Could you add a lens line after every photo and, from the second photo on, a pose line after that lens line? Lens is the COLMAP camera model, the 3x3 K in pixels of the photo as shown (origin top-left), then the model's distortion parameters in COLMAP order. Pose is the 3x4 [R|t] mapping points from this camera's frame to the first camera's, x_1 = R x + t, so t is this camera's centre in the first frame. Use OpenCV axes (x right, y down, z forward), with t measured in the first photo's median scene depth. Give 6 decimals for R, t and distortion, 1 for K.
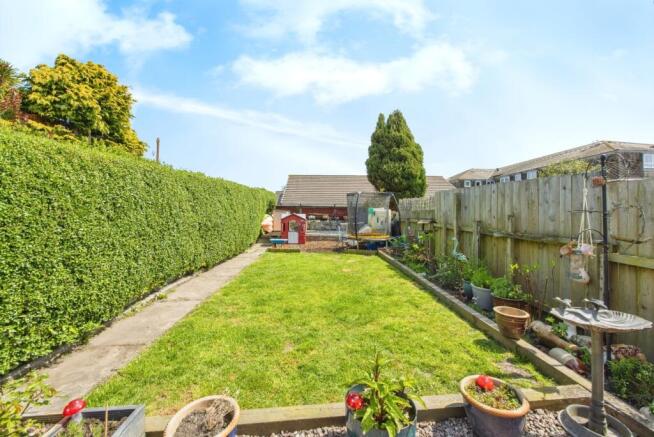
lens RADIAL K [[259.8, 0, 327.4], [0, 259.8, 210.5], [0, 0, 1]] dist [-0.001759, -0.000137]
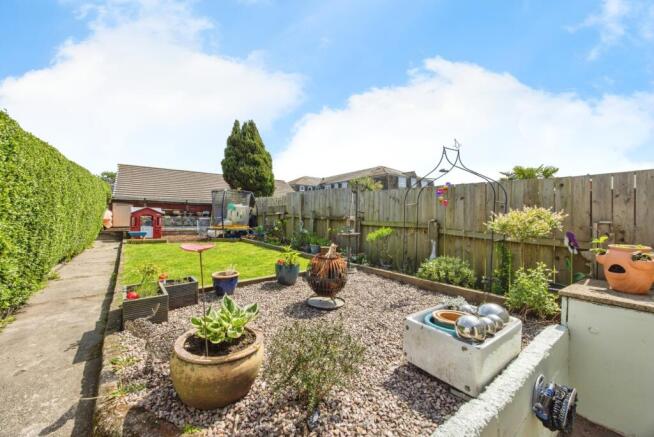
lens RADIAL K [[259.8, 0, 327.4], [0, 259.8, 210.5], [0, 0, 1]] dist [-0.001759, -0.000137]
pose [[0.827214, 0.017516, 0.561614, -0.101944], [-0.016508, 0.999840, -0.006867, 0.016468], [-0.561645, -0.003591, 0.827371, -0.156824]]
